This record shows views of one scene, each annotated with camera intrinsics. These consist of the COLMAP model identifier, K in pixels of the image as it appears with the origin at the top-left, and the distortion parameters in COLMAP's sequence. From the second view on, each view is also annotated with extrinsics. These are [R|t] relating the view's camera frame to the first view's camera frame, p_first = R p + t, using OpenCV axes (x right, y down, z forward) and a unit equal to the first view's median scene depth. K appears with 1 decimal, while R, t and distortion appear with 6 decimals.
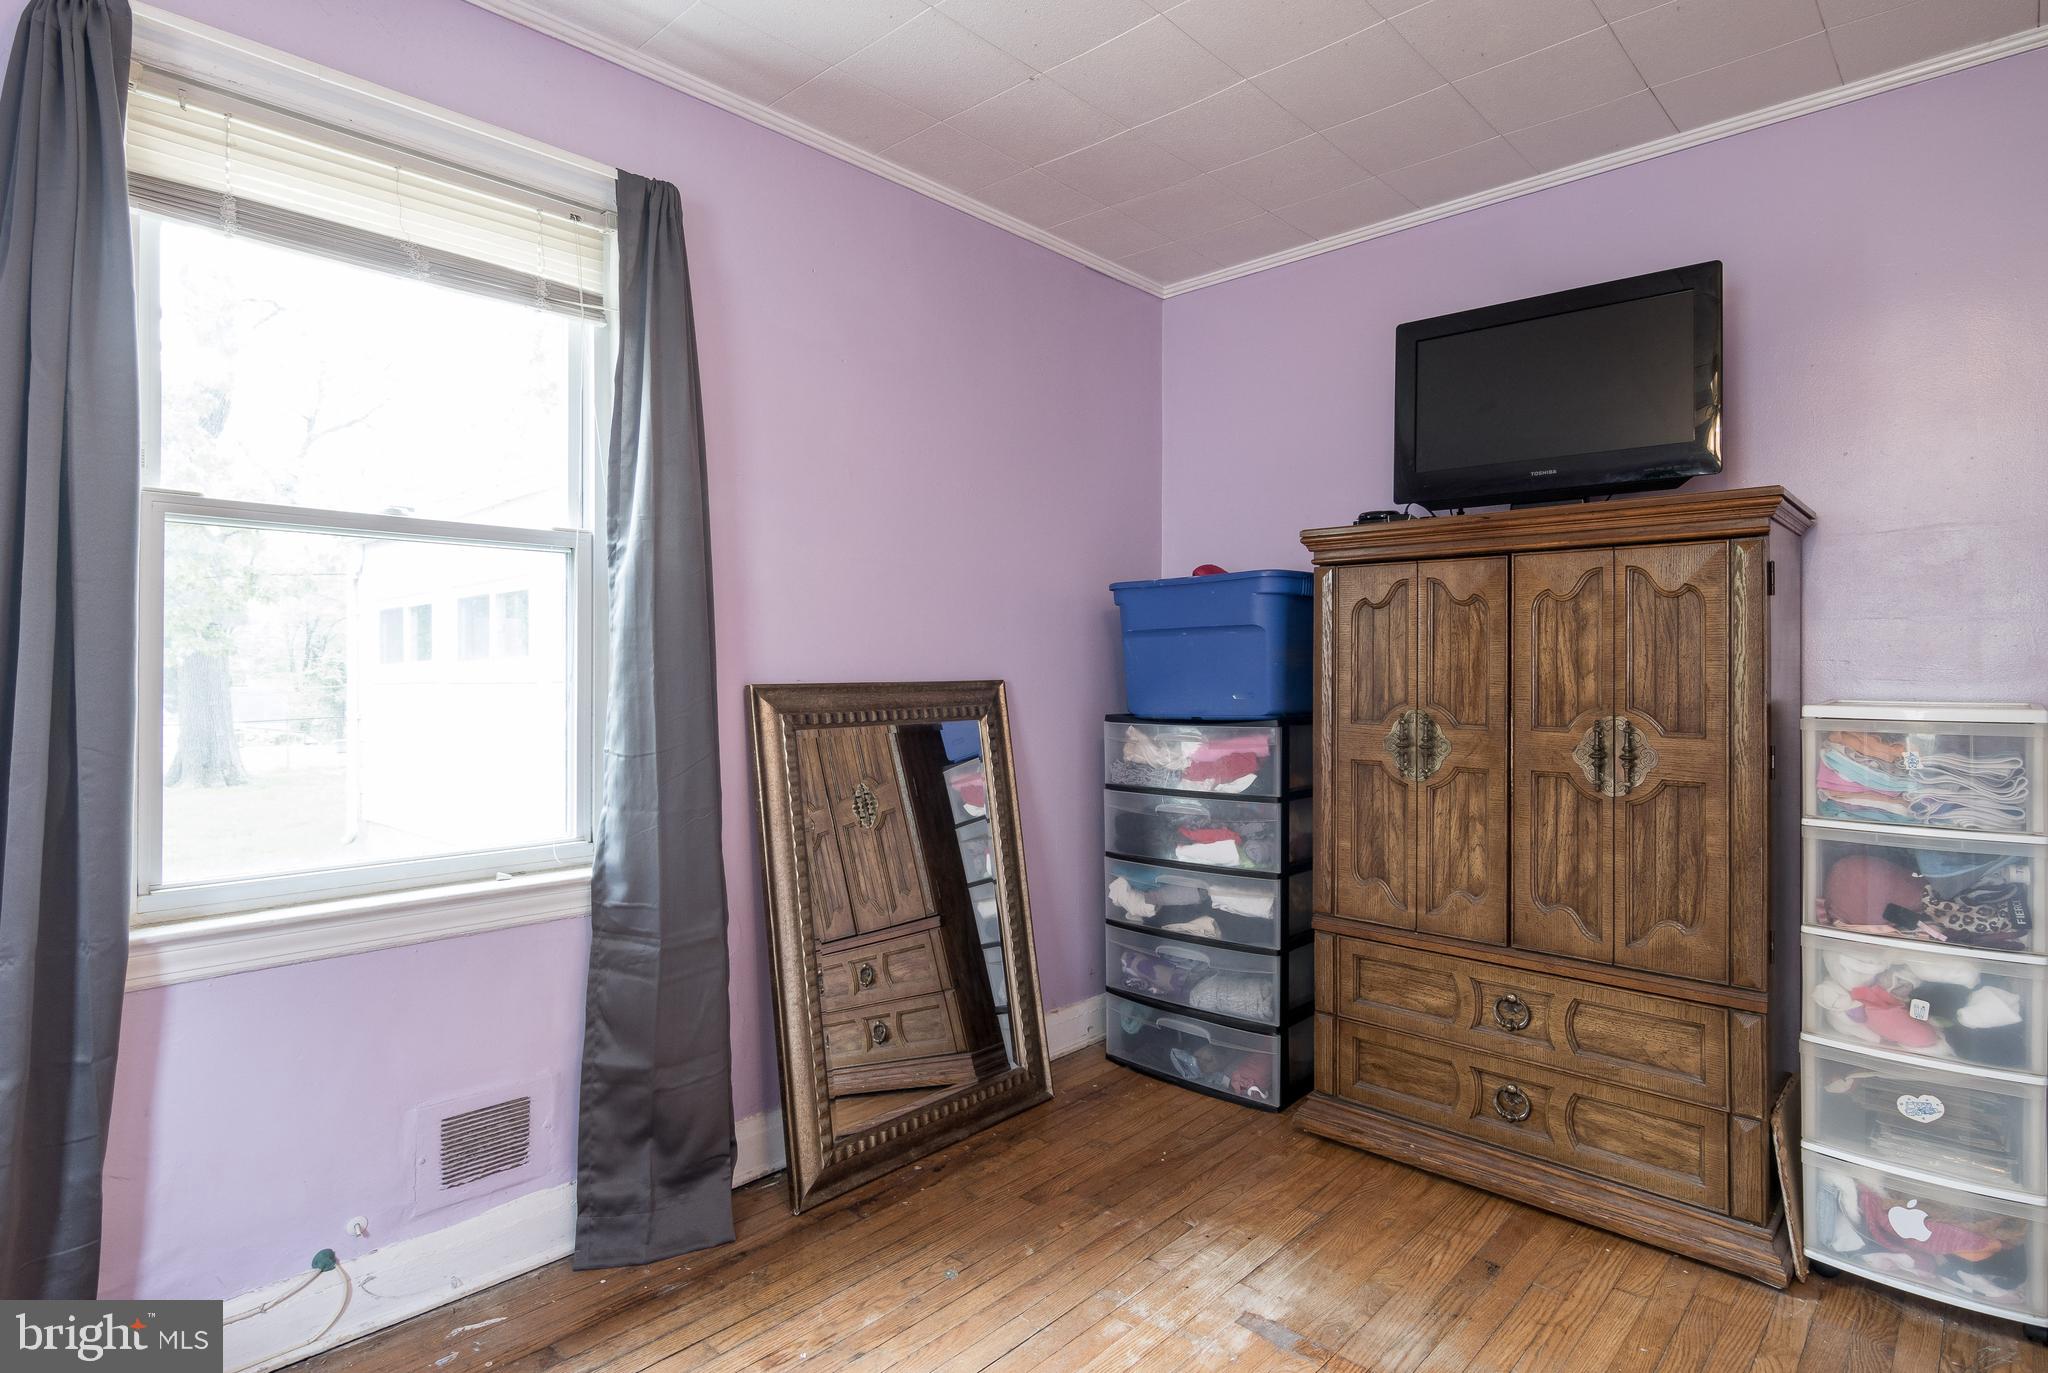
lens RADIAL K [[1043.7, 0, 1027.2], [0, 1043.7, 680.4], [0, 0, 1]] dist [0.013976, -0.010684]
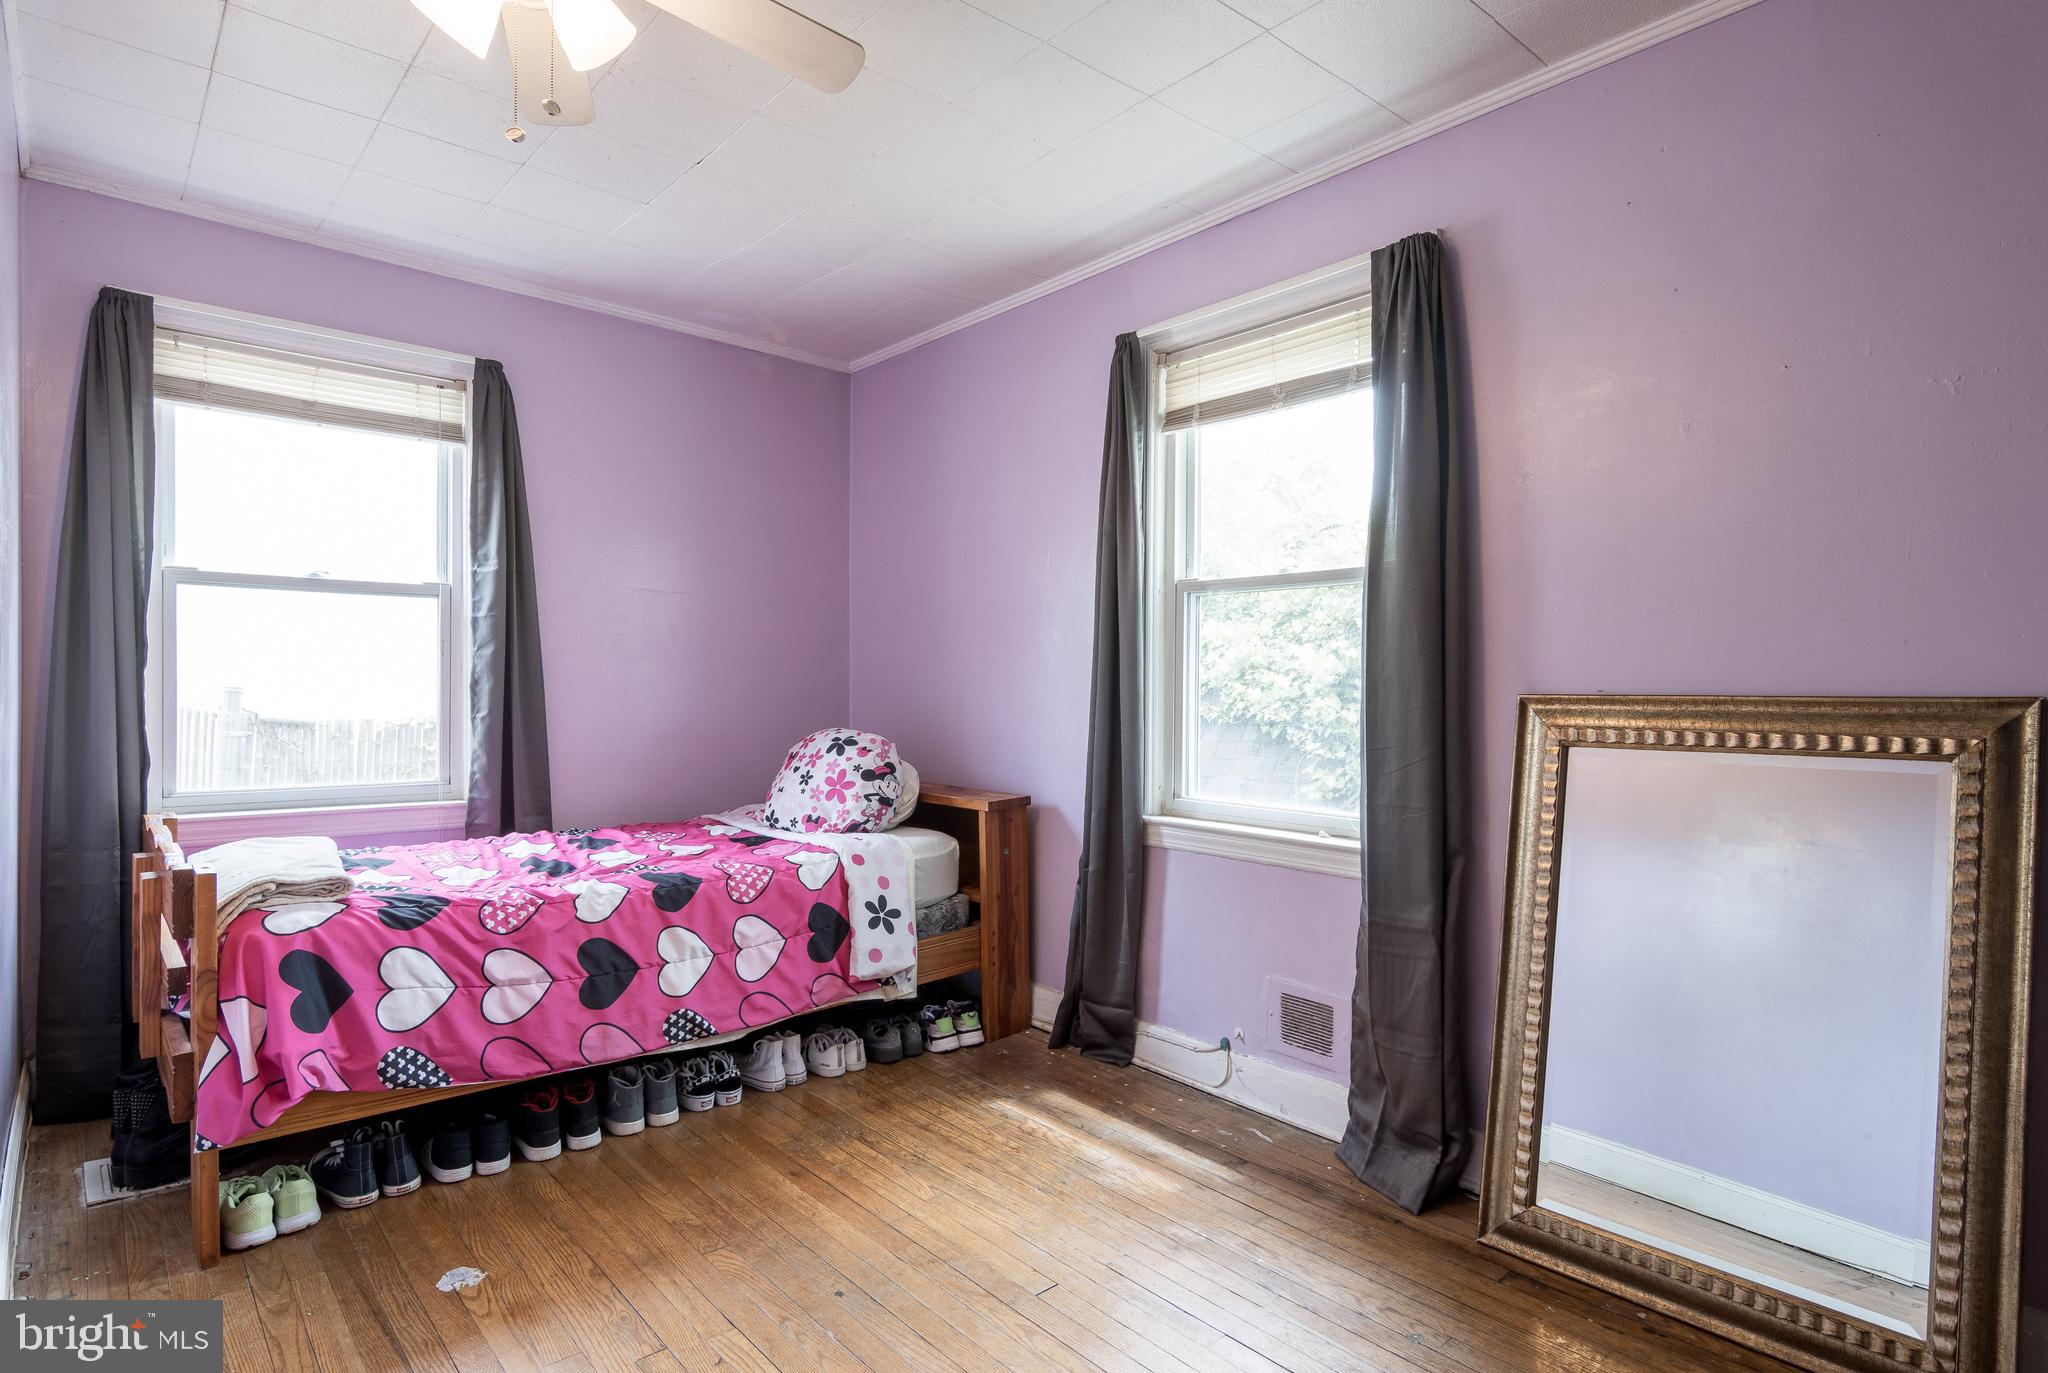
lens RADIAL K [[1043.7, 0, 1024.6], [0, 1043.7, 717.9], [0, 0, 1]] dist [0.013976, -0.010684]
pose [[-0.077355, 0.032872, -0.996462, 0.846032], [-0.012277, 0.999349, 0.033920, -0.000606], [0.996928, 0.014857, -0.076901, 0.723657]]
